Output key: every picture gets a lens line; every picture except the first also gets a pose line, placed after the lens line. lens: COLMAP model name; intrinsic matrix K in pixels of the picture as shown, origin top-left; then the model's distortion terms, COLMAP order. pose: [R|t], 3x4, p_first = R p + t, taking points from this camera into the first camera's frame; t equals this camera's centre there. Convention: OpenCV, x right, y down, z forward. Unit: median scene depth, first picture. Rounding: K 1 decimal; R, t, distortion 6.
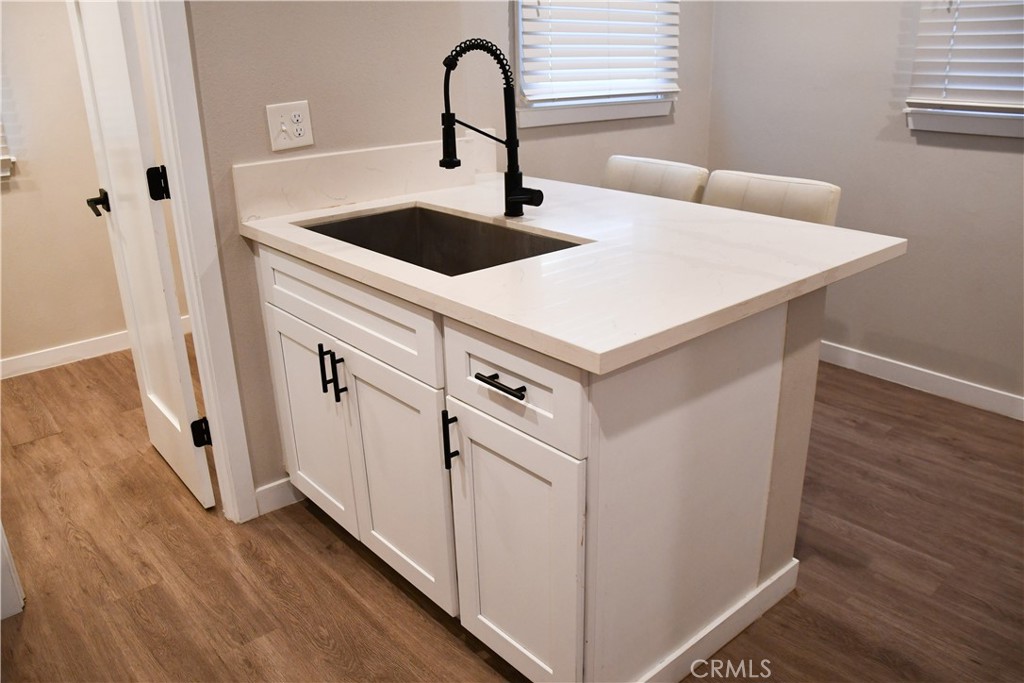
lens RADIAL K [[801.8, 0, 517.5], [0, 801.8, 351.2], [0, 0, 1]] dist [-0.147559, 0.097475]
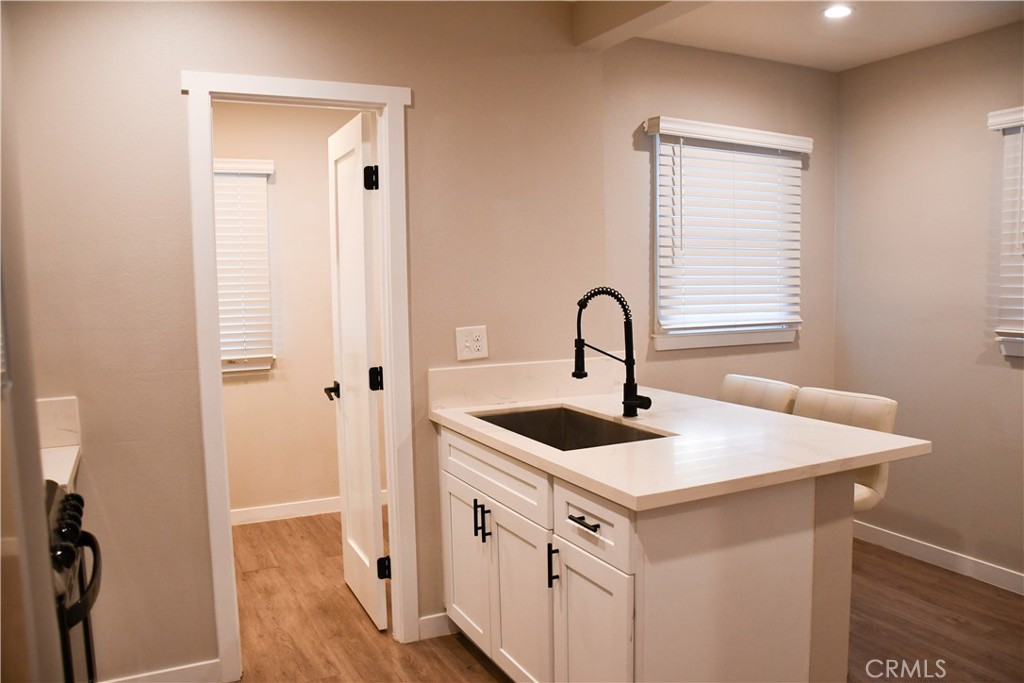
lens RADIAL K [[801.8, 0, 516.1], [0, 801.8, 350.4], [0, 0, 1]] dist [-0.147559, 0.097475]
pose [[0.968510, 0.026419, -0.247568, 0.135109], [-0.091437, 0.962611, -0.254987, 0.077687], [0.231576, 0.269595, 0.934715, -0.297890]]
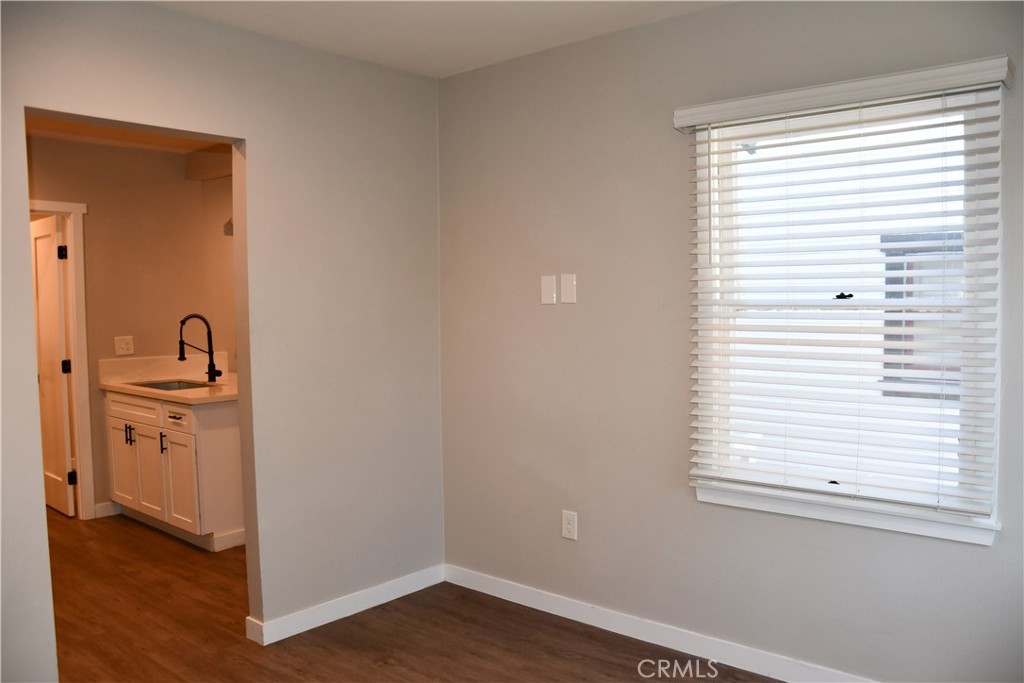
lens RADIAL K [[801.8, 0, 521.3], [0, 801.8, 346.9], [0, 0, 1]] dist [-0.147559, 0.097475]
pose [[0.989044, -0.000572, 0.147623, 0.587326], [0.046144, 0.951083, -0.305471, 0.521776], [-0.140226, 0.308936, 0.940689, -1.478459]]
